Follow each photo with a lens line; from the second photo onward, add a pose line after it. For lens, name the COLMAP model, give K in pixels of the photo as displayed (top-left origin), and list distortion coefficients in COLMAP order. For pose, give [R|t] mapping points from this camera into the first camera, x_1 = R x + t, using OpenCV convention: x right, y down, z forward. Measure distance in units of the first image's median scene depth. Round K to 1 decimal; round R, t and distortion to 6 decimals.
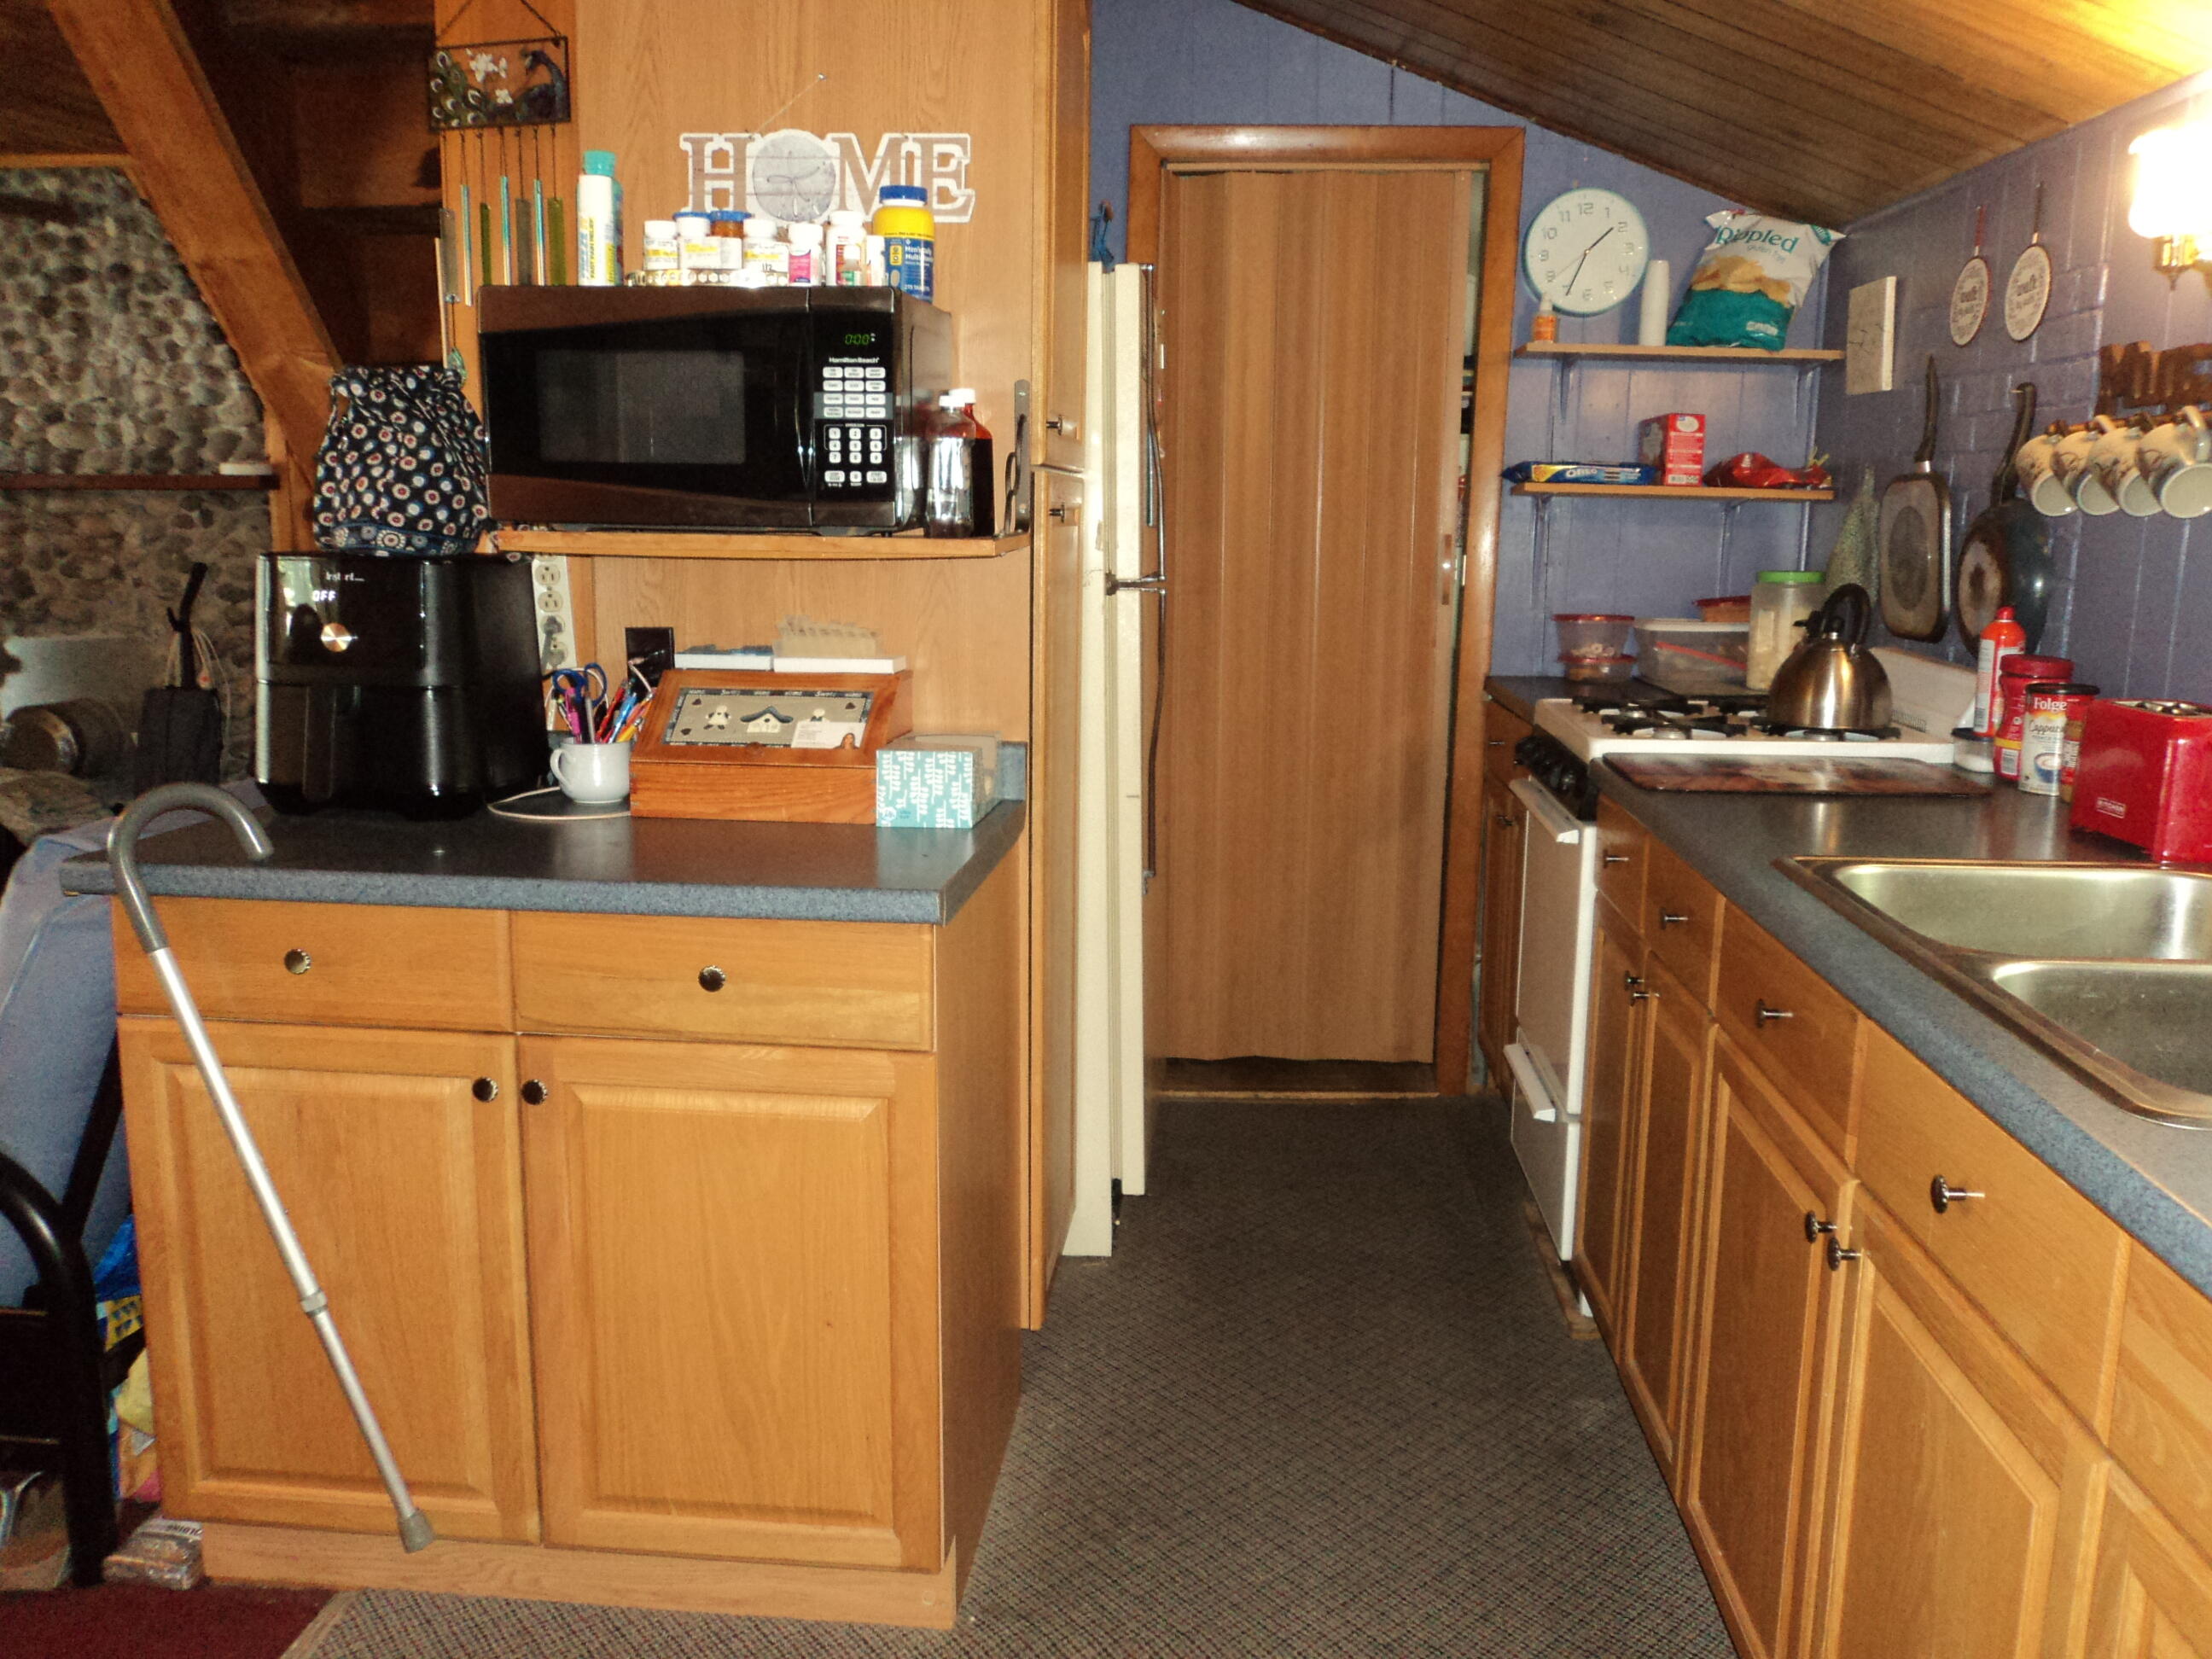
lens RADIAL K [[1847.6, 0, 1098.0], [0, 1847.6, 826.2], [0, 0, 1]] dist [-0.013942, 0.024382]
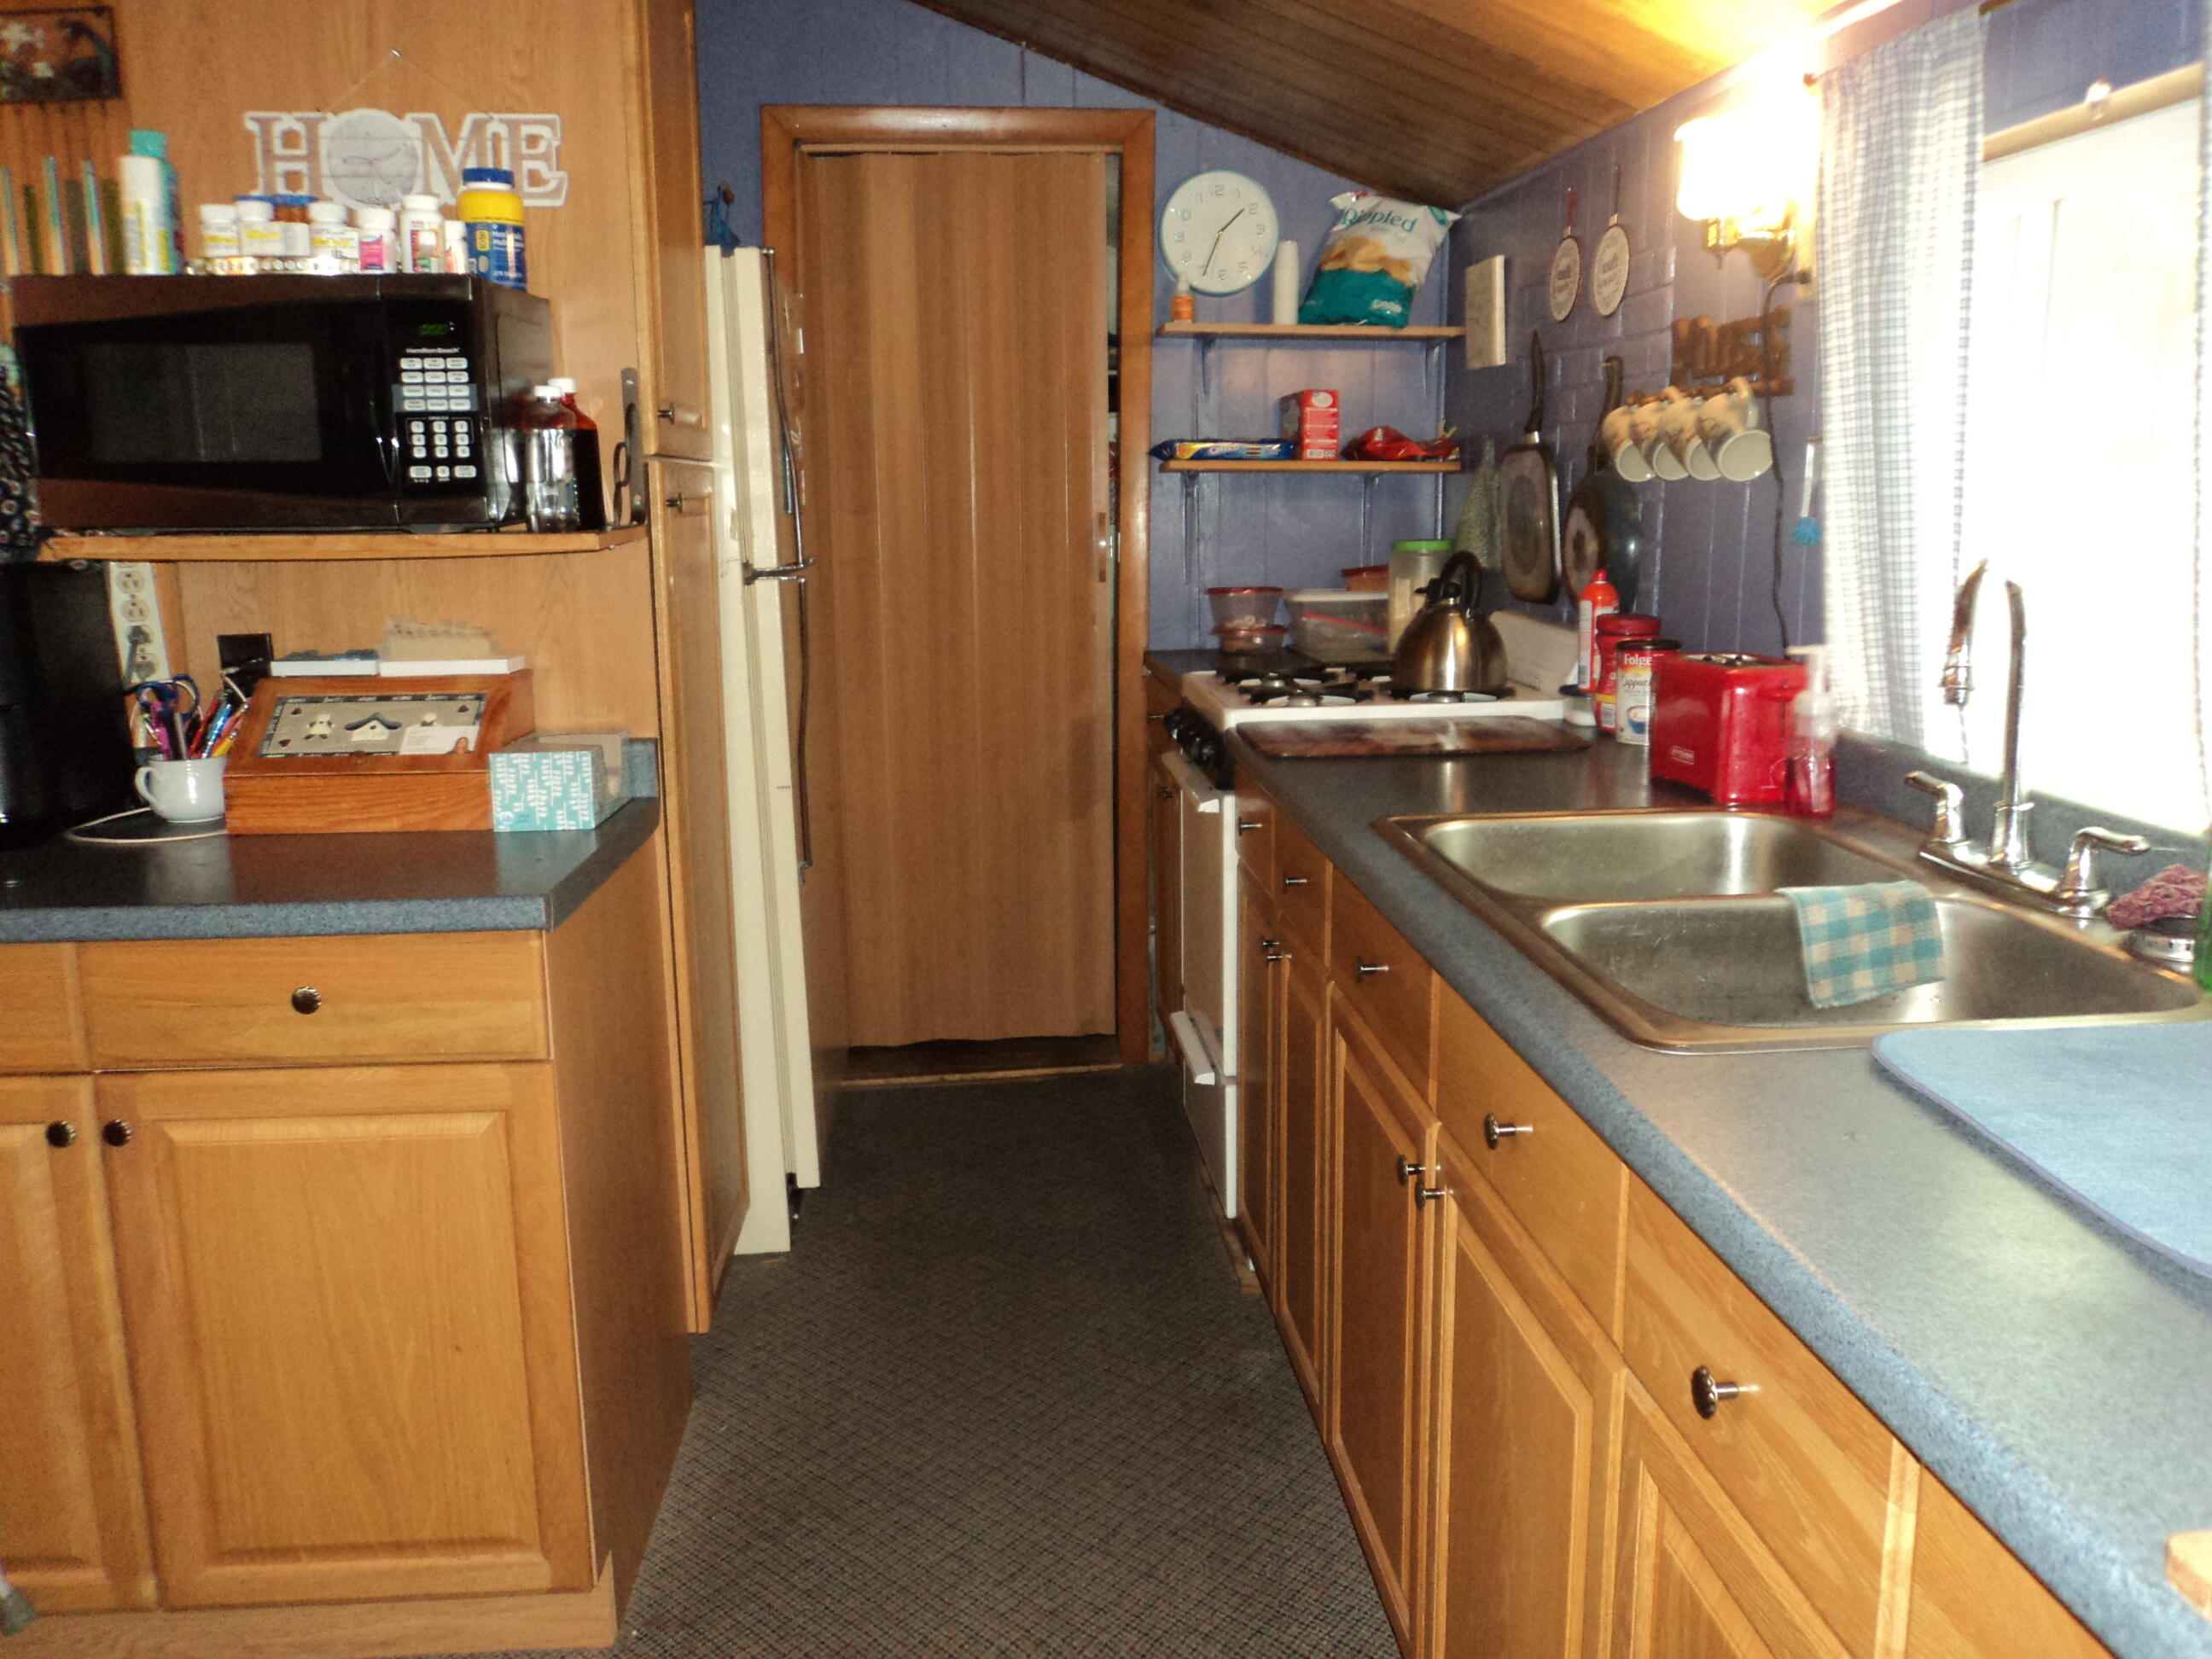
lens RADIAL K [[1847.6, 0, 1106.3], [0, 1847.6, 828.9], [0, 0, 1]] dist [-0.013942, 0.024382]
pose [[0.987402, -0.051499, 0.149617, 0.052715], [0.049826, 0.998647, 0.014910, -0.000003], [-0.150182, -0.007267, 0.988632, -0.005757]]
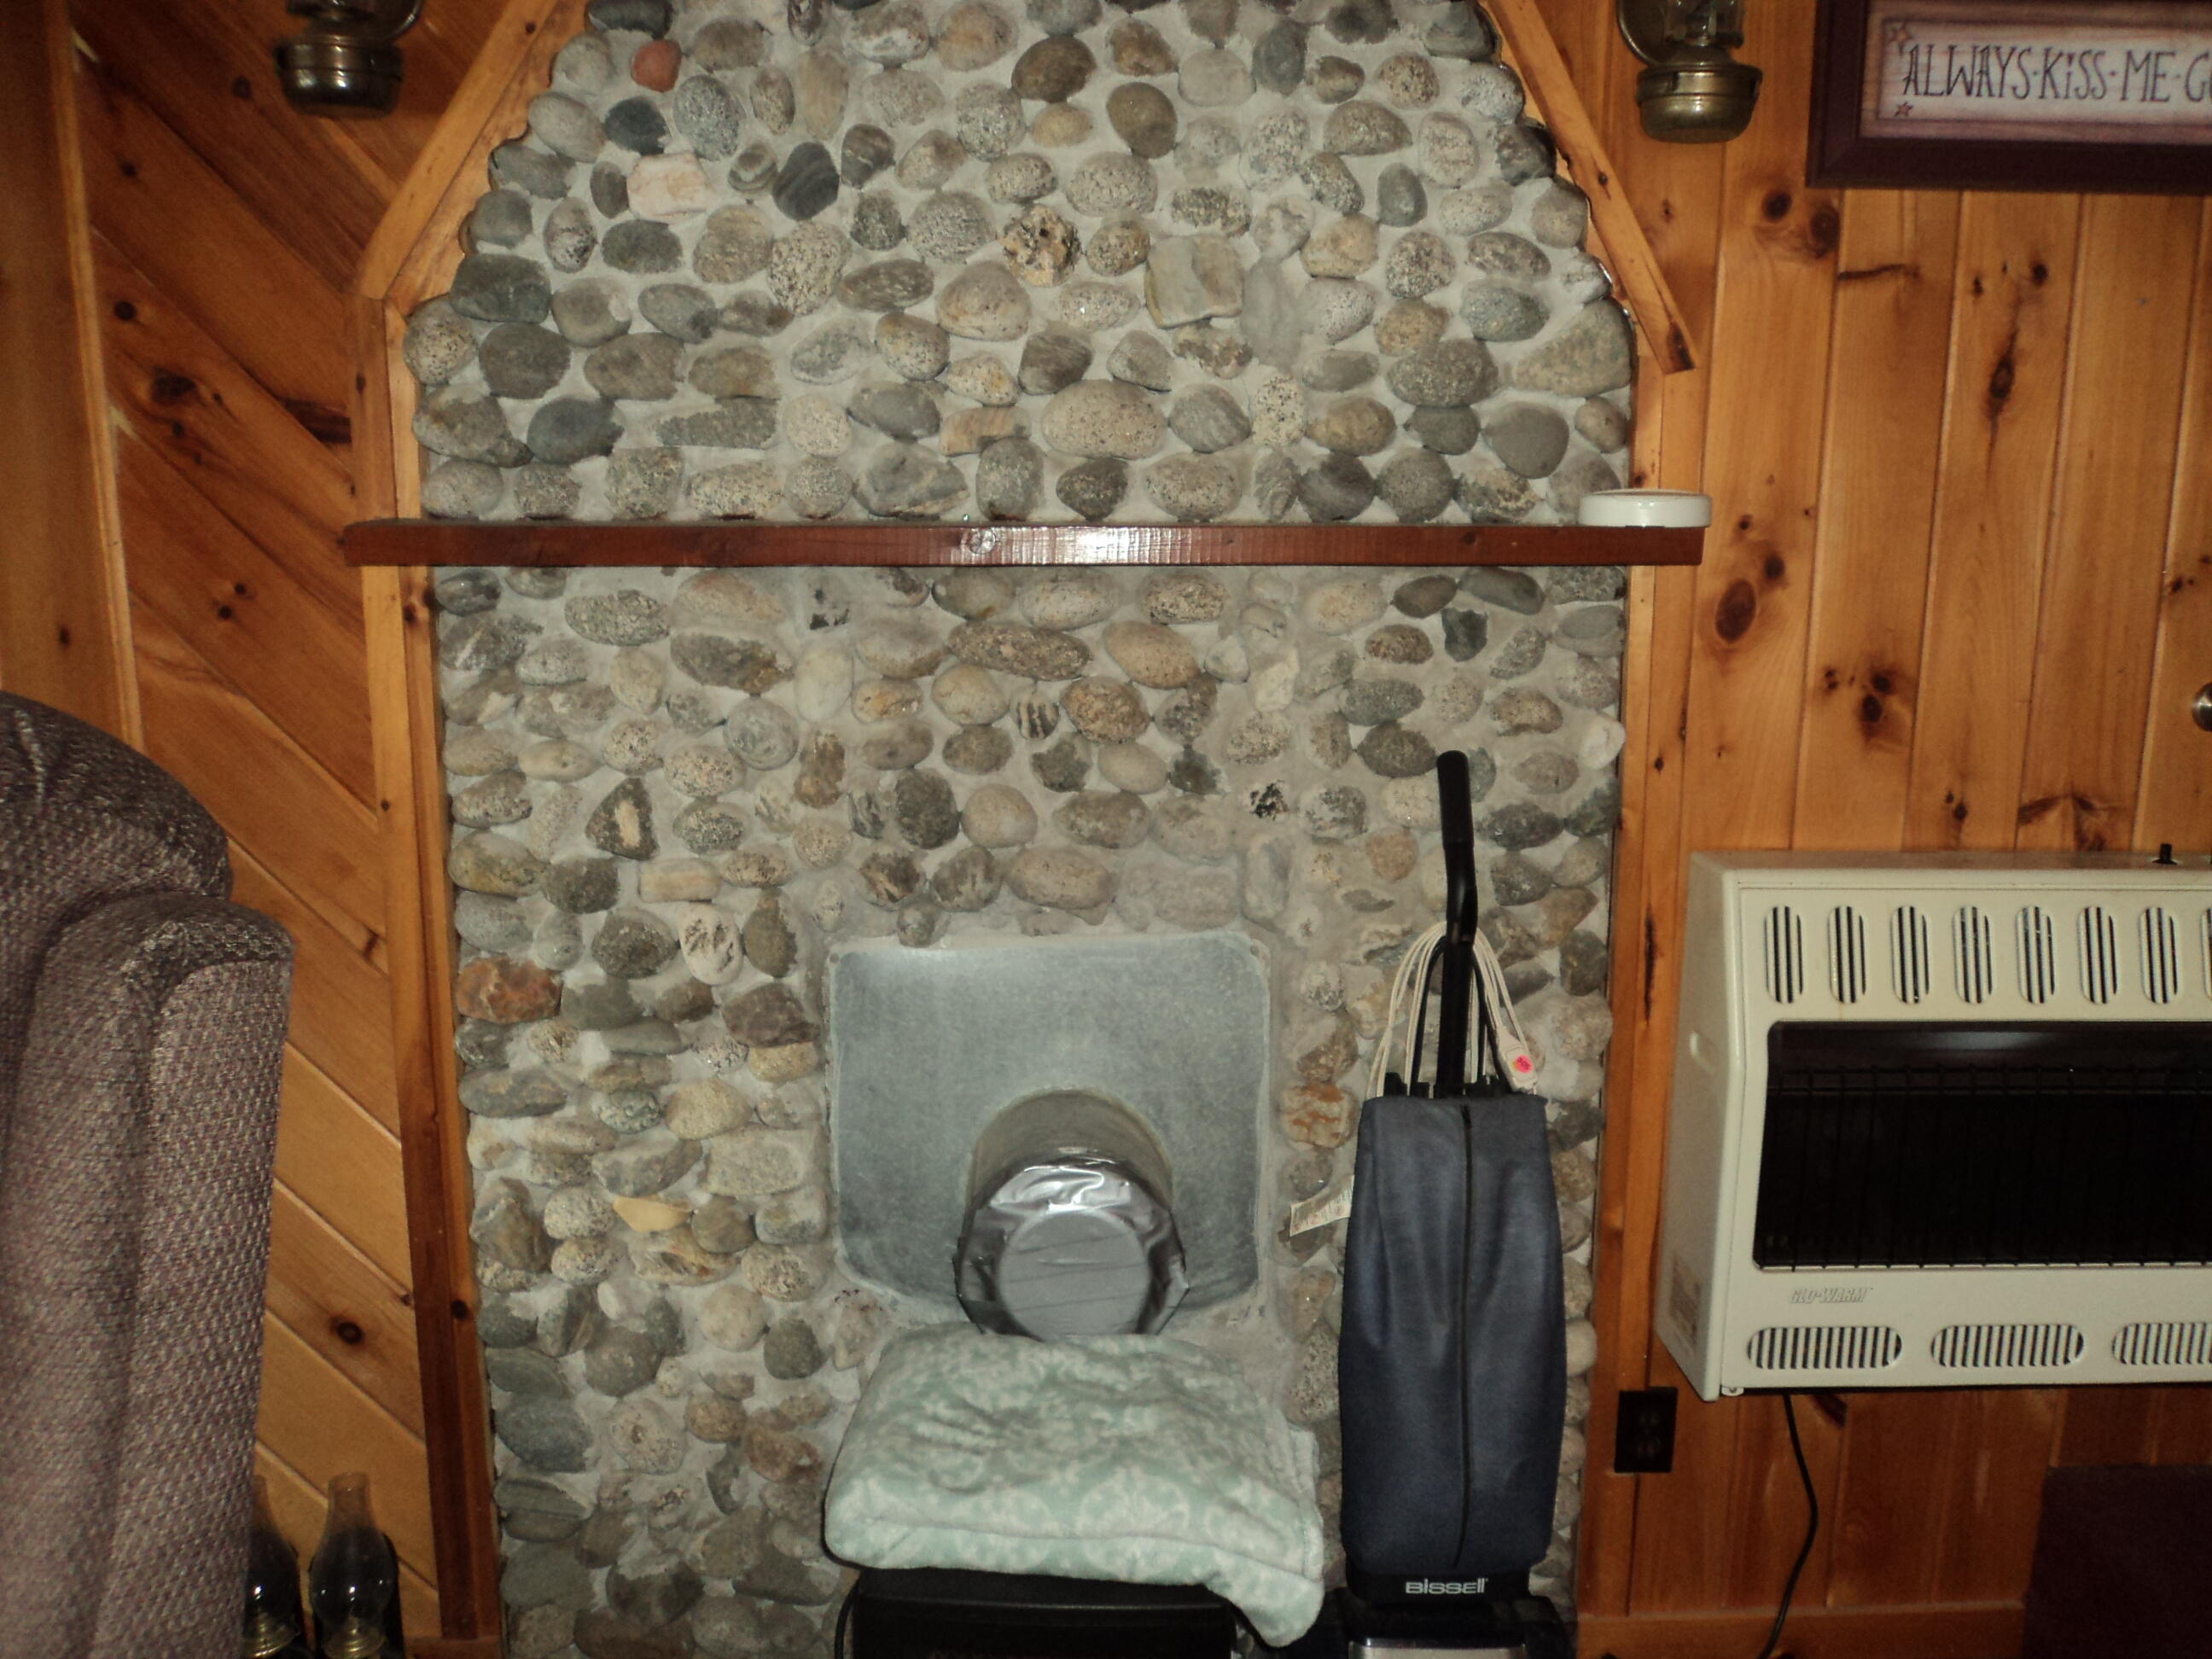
lens RADIAL K [[1847.6, 0, 1106.3], [0, 1847.6, 826.5], [0, 0, 1]] dist [-0.013942, 0.024382]
pose [[0.989898, -0.026883, 0.139211, -0.089701], [0.026538, 0.999638, 0.004333, -0.019178], [-0.139277, -0.000595, 0.990253, 0.092250]]
